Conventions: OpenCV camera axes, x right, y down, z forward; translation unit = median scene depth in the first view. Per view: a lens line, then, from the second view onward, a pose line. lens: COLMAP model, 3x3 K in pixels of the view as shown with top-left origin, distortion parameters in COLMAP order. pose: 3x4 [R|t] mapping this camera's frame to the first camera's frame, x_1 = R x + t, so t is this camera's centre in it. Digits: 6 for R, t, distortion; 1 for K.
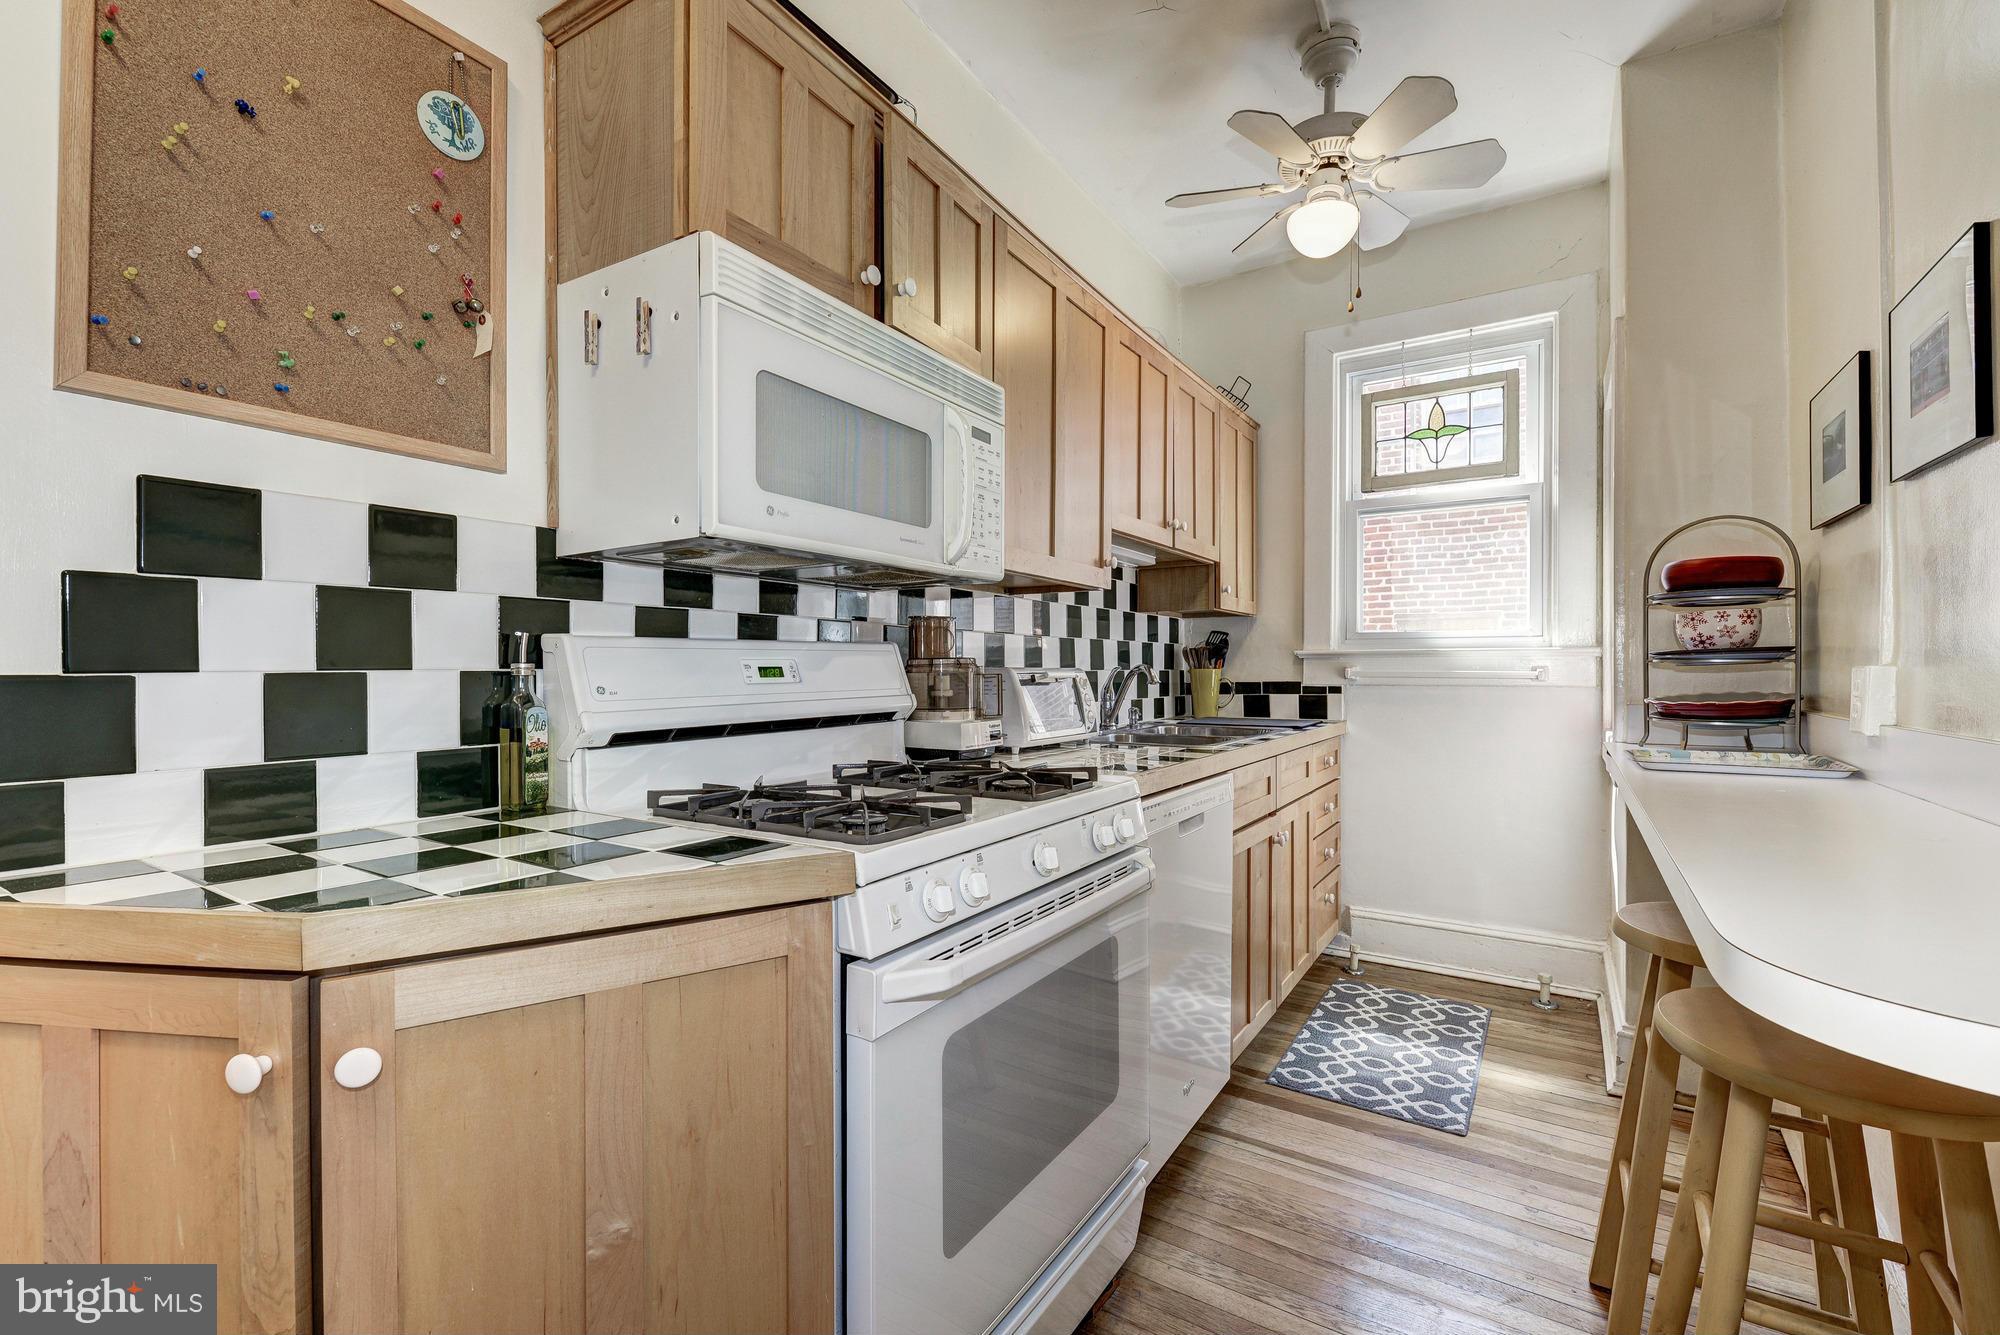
lens RADIAL K [[867.8, 0, 1002.3], [0, 867.8, 665.3], [0, 0, 1]] dist [0.005504, -0.005613]
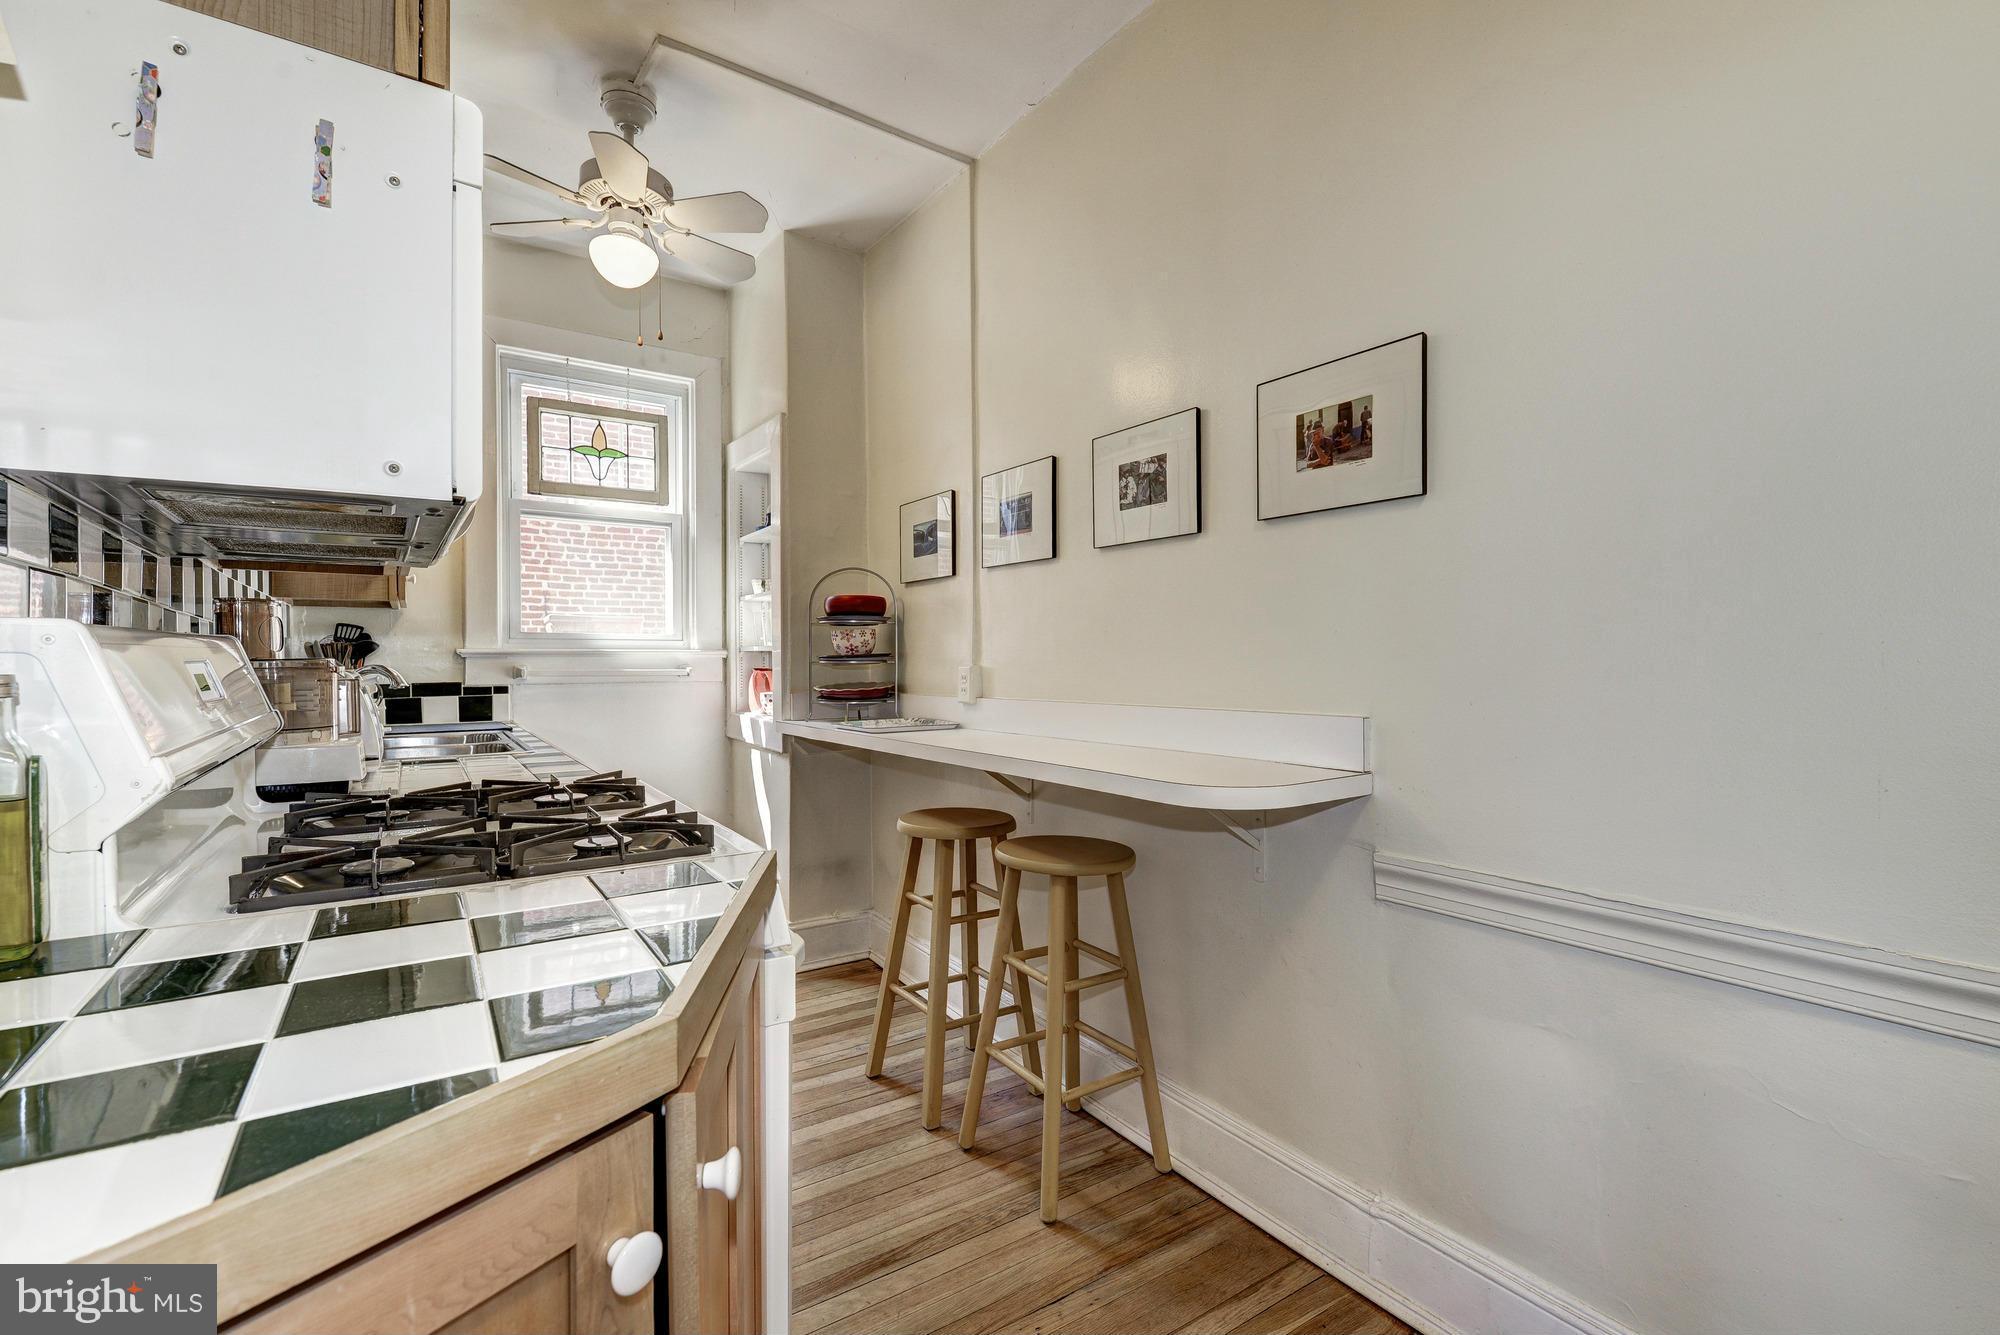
lens RADIAL K [[867.8, 0, 1007.9], [0, 867.8, 661.4], [0, 0, 1]] dist [0.005504, -0.005613]
pose [[0.383465, 0.000544, 0.923555, -0.329749], [-0.000657, 1.000000, -0.000316, -0.004124], [-0.923555, -0.000486, 0.383466, 0.109365]]
